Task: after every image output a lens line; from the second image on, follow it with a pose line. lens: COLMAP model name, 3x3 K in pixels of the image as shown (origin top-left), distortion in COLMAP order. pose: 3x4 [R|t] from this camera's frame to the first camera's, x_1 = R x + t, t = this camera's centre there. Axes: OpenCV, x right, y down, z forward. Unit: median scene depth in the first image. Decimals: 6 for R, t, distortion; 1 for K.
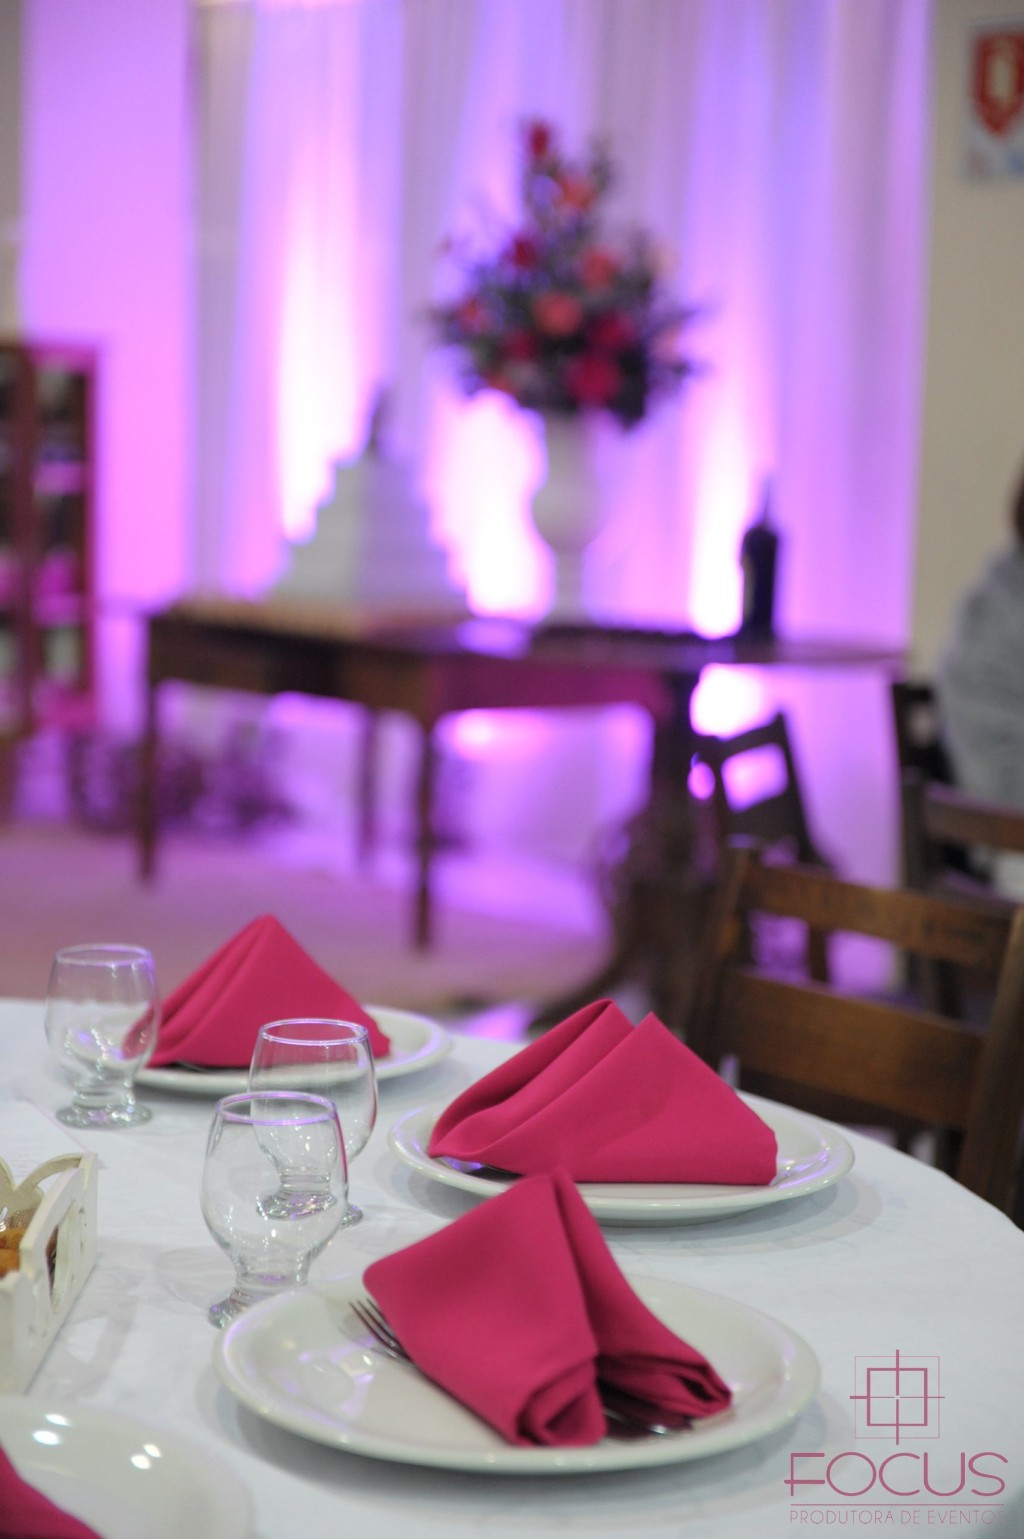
lens RADIAL K [[2976.8, 0, 511.9], [0, 2976.8, 761.6], [0, 0, 1]] dist [0.133778, 0.000000]
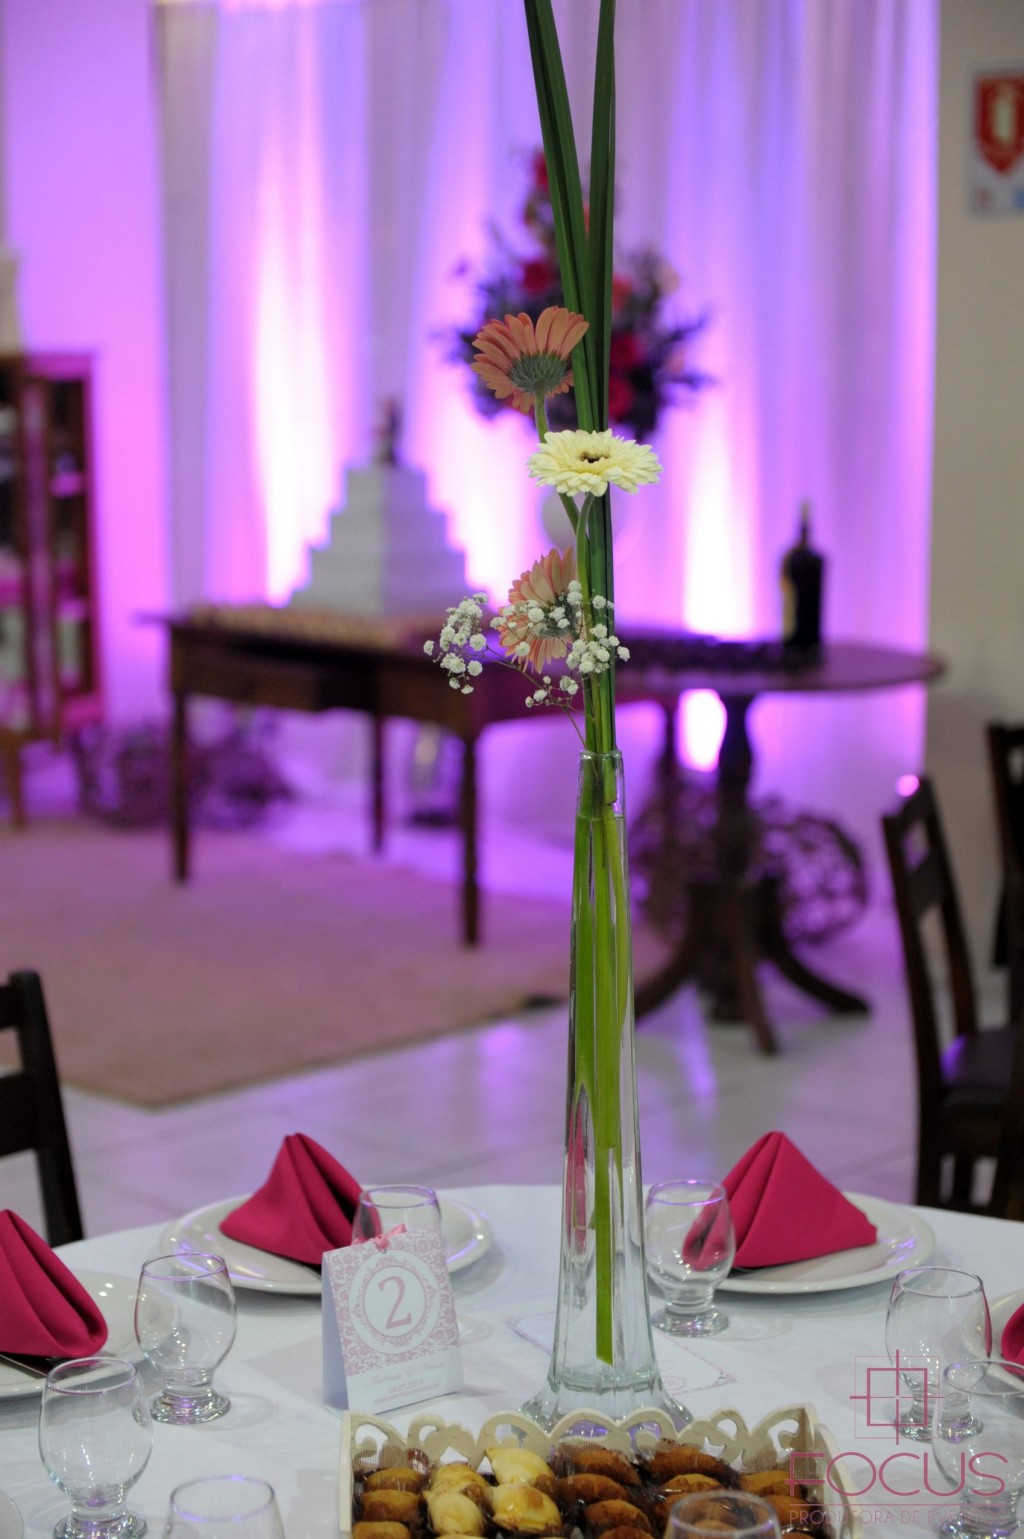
lens RADIAL K [[2976.8, 0, 512.3], [0, 2976.8, 769.1], [0, 0, 1]] dist [0.133778, 0.000000]
pose [[0.996398, -0.044665, 0.072078, -0.102032], [0.040949, 0.997795, 0.052239, -0.060773], [-0.074252, -0.049099, 0.996030, -0.066949]]
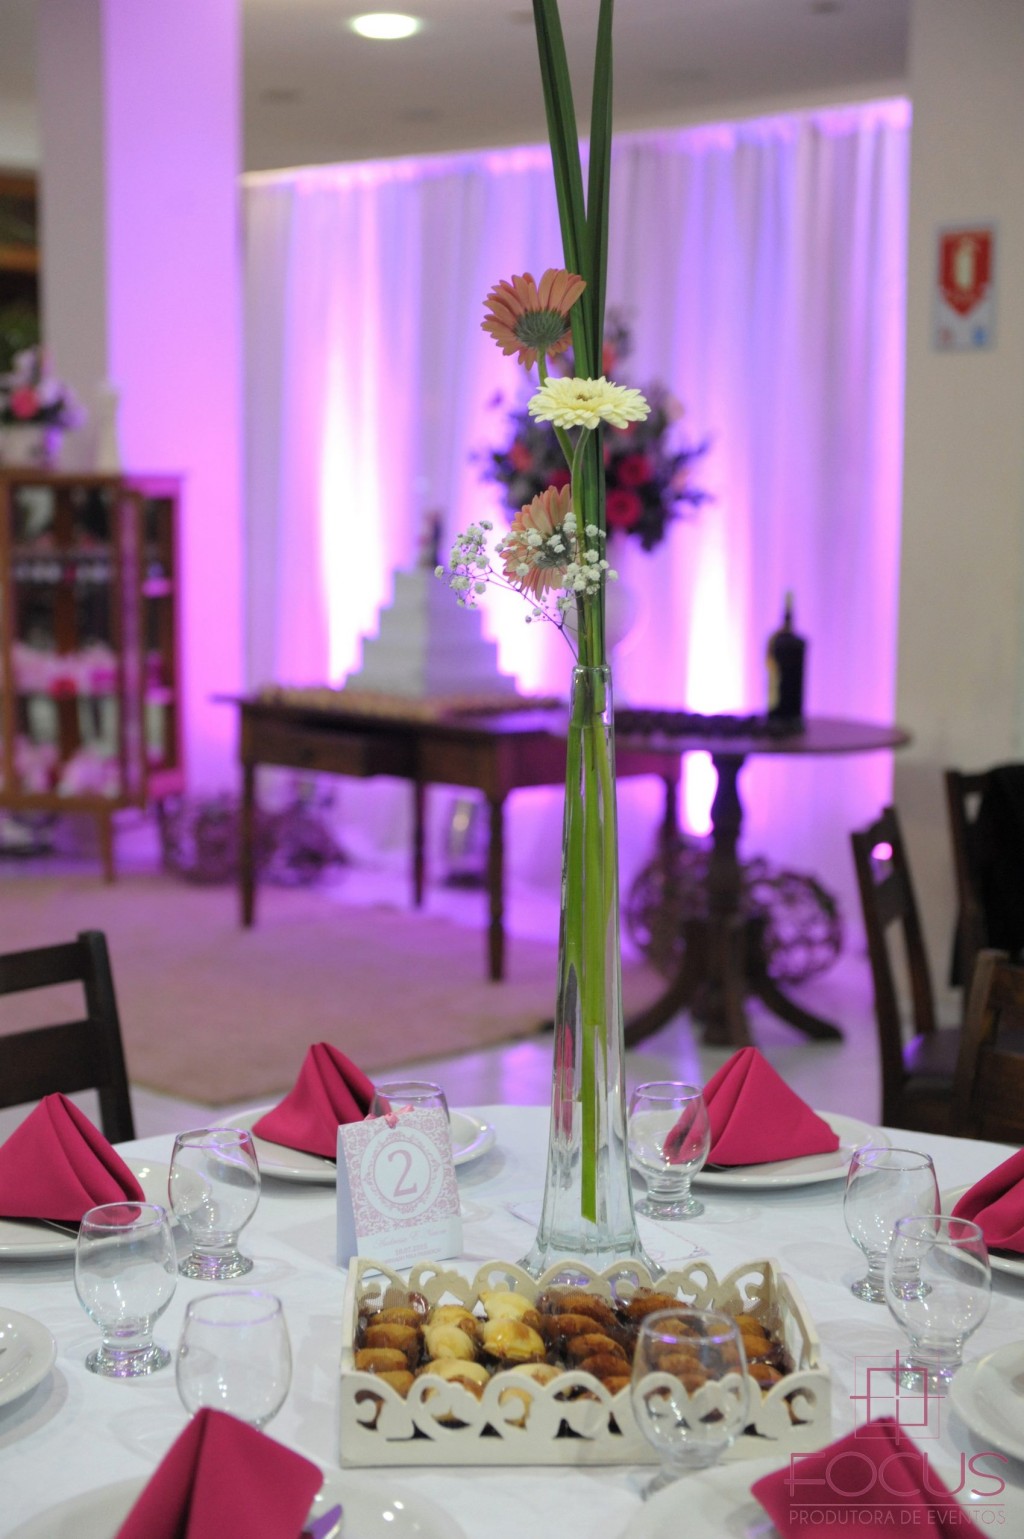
lens RADIAL K [[2537.6, 0, 515.1], [0, 2537.6, 778.3], [0, 0, 1]] dist [0.158663, 0.000000]
pose [[0.997662, -0.028237, 0.062229, -0.097233], [0.027800, 0.999582, 0.007877, -0.030621], [-0.062426, -0.006129, 0.998031, -0.049786]]
